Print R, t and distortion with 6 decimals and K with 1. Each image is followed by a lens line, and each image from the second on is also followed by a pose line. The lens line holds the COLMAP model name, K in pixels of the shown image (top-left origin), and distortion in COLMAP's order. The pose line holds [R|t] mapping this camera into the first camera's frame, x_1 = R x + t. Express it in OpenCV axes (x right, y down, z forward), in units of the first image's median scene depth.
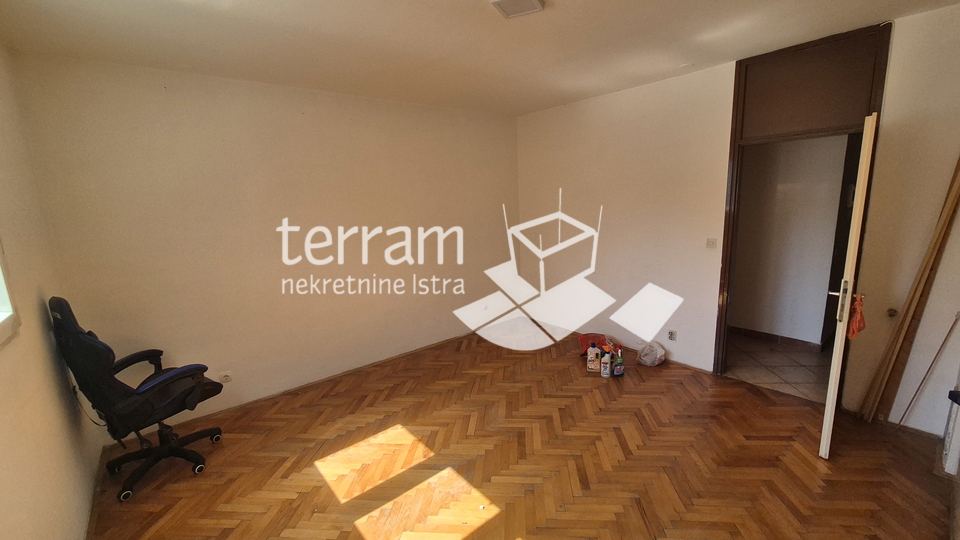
lens RADIAL K [[392.5, 0, 483.9], [0, 392.5, 268.7], [0, 0, 1]] dist [-0.001154, -0.000092]
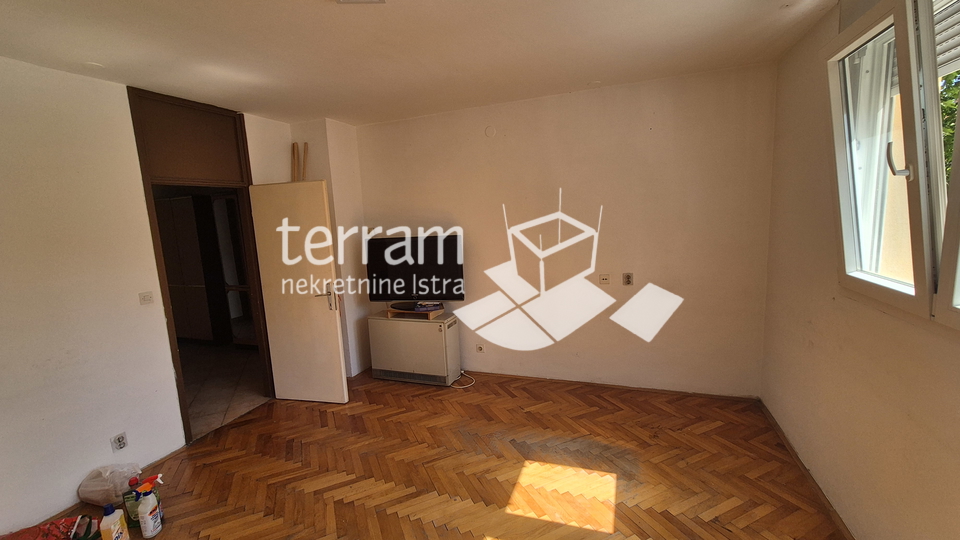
lens RADIAL K [[392.5, 0, 483.9], [0, 392.5, 268.7], [0, 0, 1]] dist [-0.001154, -0.000092]
pose [[-0.492172, -0.057145, 0.868620, -0.592104], [0.224160, 0.955872, 0.189897, -0.153999], [-0.841141, 0.288172, -0.457644, 0.980101]]
